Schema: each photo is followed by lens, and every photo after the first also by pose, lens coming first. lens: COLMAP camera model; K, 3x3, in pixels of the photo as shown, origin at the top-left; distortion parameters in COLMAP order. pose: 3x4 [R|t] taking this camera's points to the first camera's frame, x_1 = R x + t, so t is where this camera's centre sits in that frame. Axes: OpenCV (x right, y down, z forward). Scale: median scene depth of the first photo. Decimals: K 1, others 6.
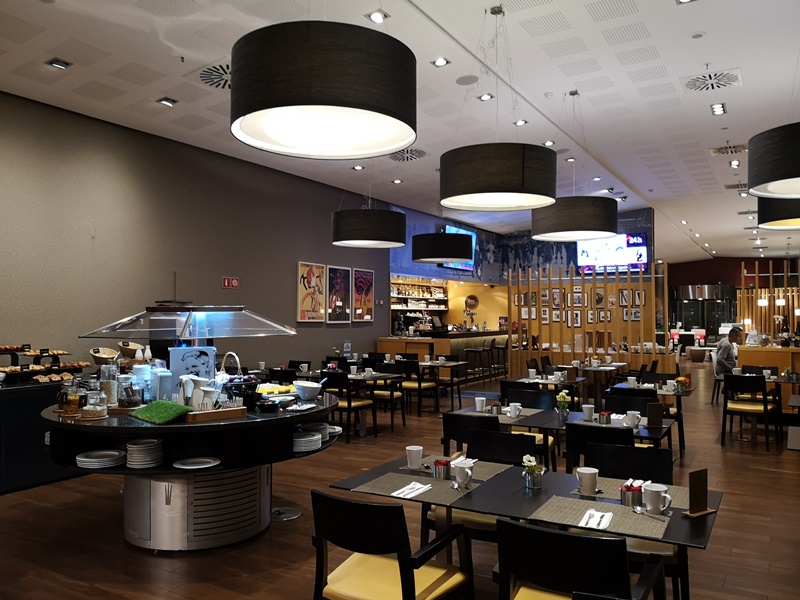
lens RADIAL K [[650.9, 0, 399.4], [0, 650.9, 300.7], [0, 0, 1]] dist [0.013897, -0.009934]
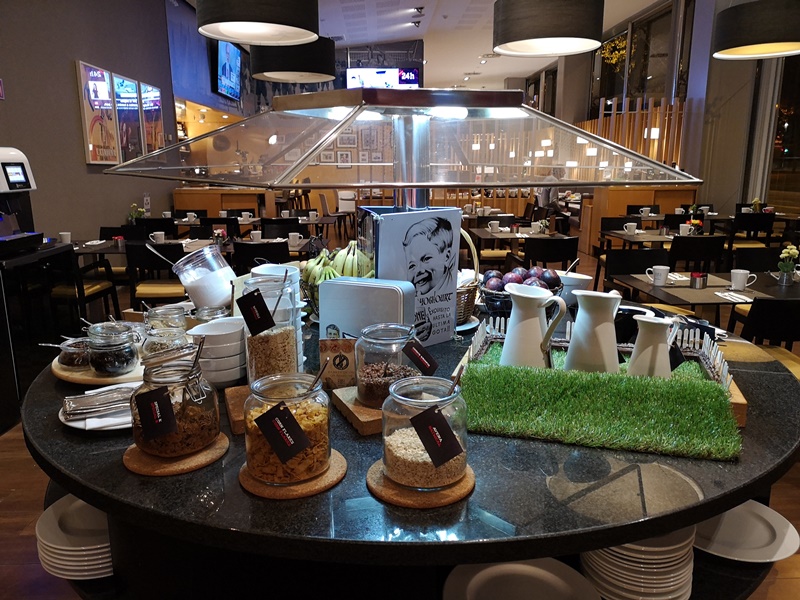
lens RADIAL K [[617.8, 0, 401.1], [0, 617.8, 299.7], [0, 0, 1]] dist [0.034773, 0.002217]
pose [[0.832903, -0.124266, 0.539287, -0.233269], [-0.005742, 0.972471, 0.232952, 0.016948], [-0.553389, -0.197123, 0.809261, 0.309627]]
